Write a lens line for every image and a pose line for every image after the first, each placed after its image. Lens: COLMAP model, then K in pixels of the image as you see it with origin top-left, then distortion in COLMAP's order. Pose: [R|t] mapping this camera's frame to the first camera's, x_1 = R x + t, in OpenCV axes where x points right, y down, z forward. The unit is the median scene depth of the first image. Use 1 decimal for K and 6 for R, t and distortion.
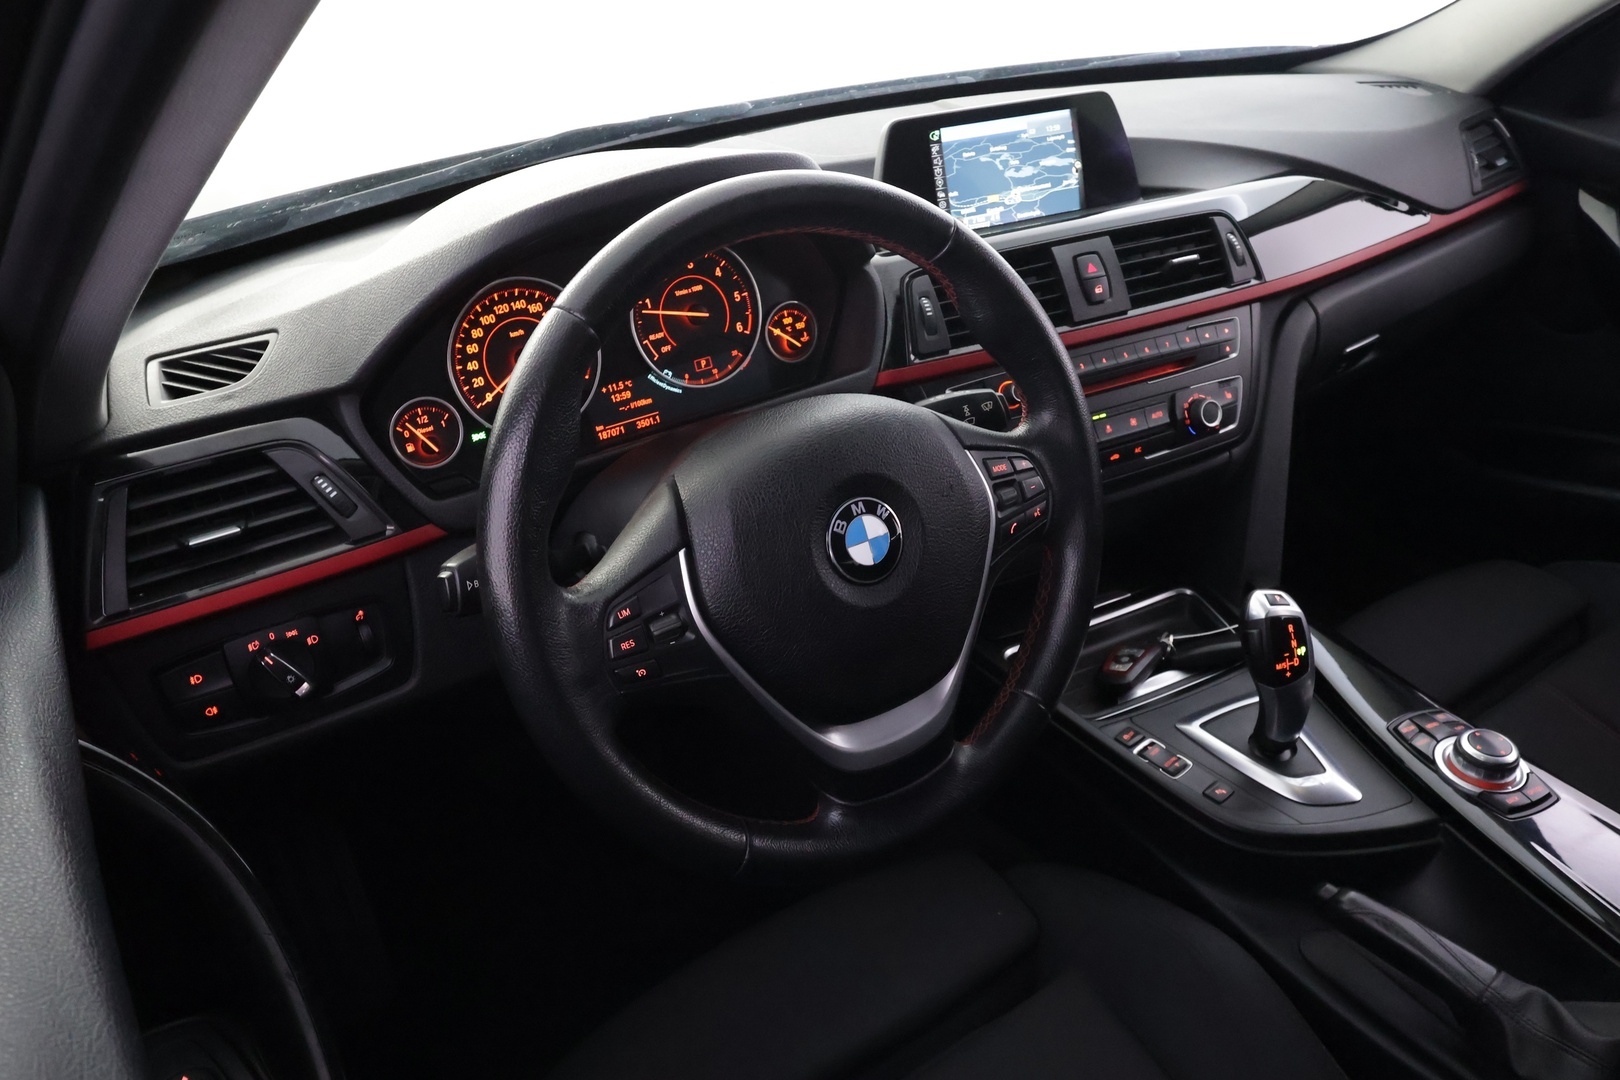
lens RADIAL K [[1213.0, 0, 815.5], [0, 1213.0, 536.3], [0, 0, 1]] dist [0.002966, 0.019739]
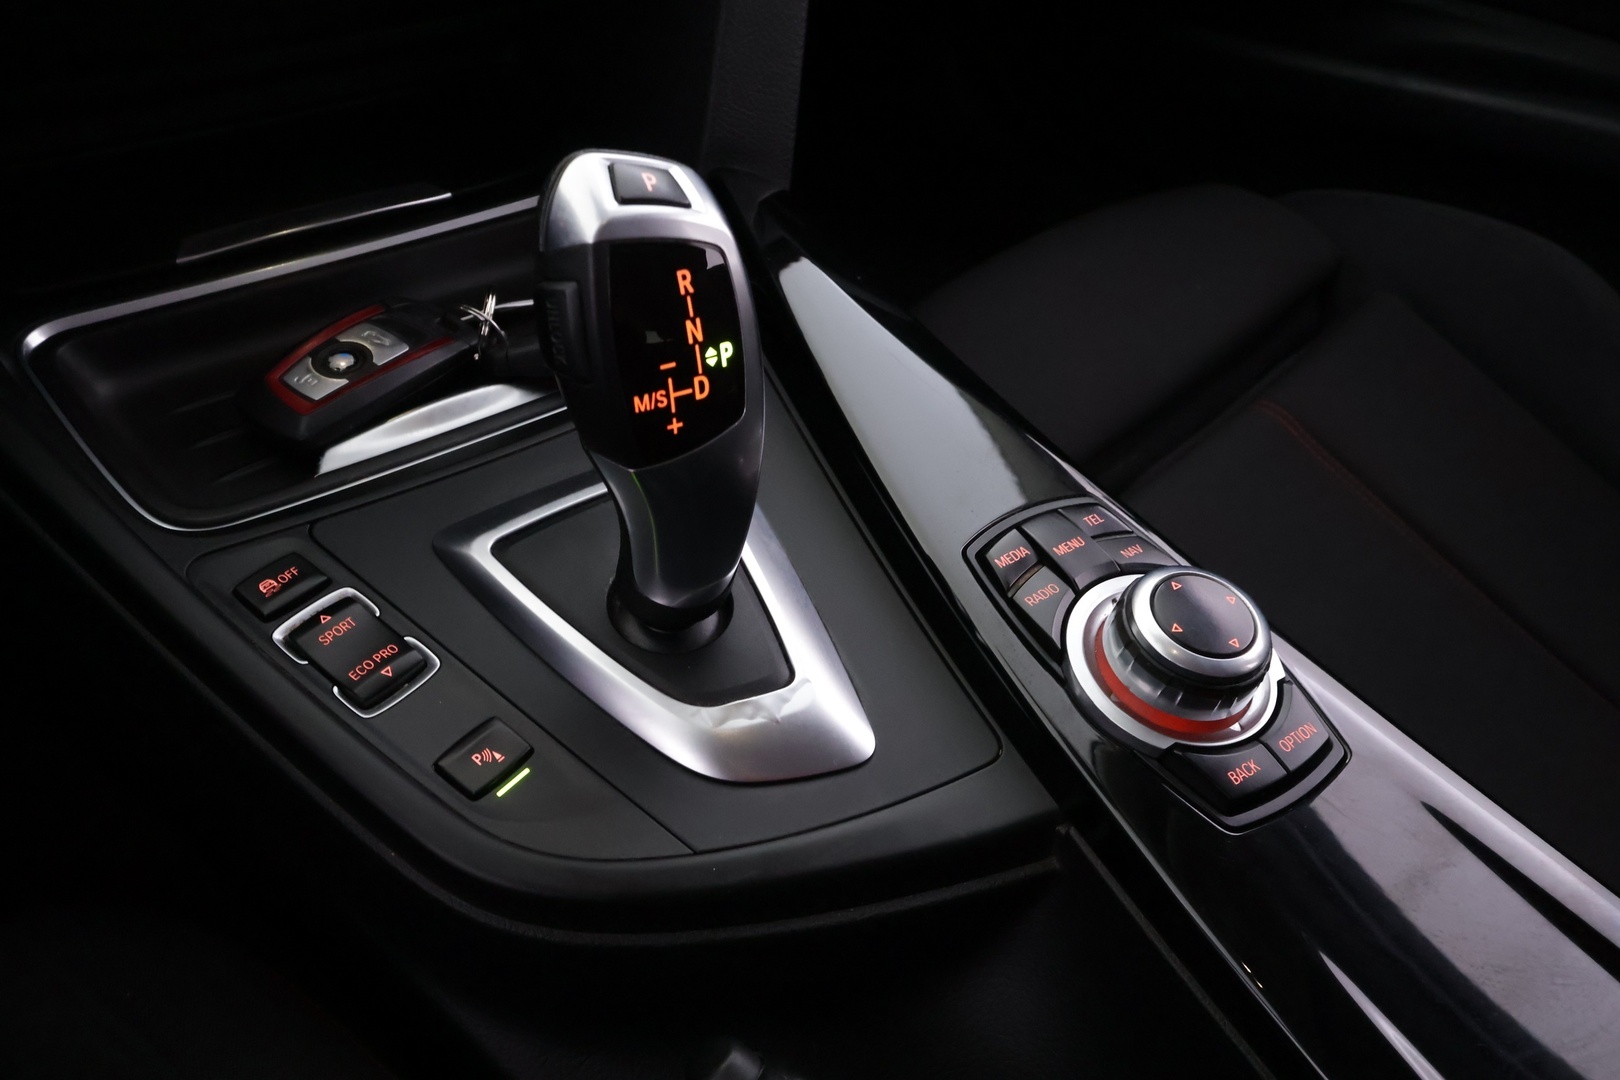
lens RADIAL K [[1213.0, 0, 815.2], [0, 1213.0, 542.8], [0, 0, 1]] dist [0.002966, 0.019739]
pose [[0.970357, -0.021202, 0.240744, 0.338344], [-0.046454, 0.961206, 0.271893, 0.052605], [-0.237169, -0.275017, 0.931728, 0.664824]]
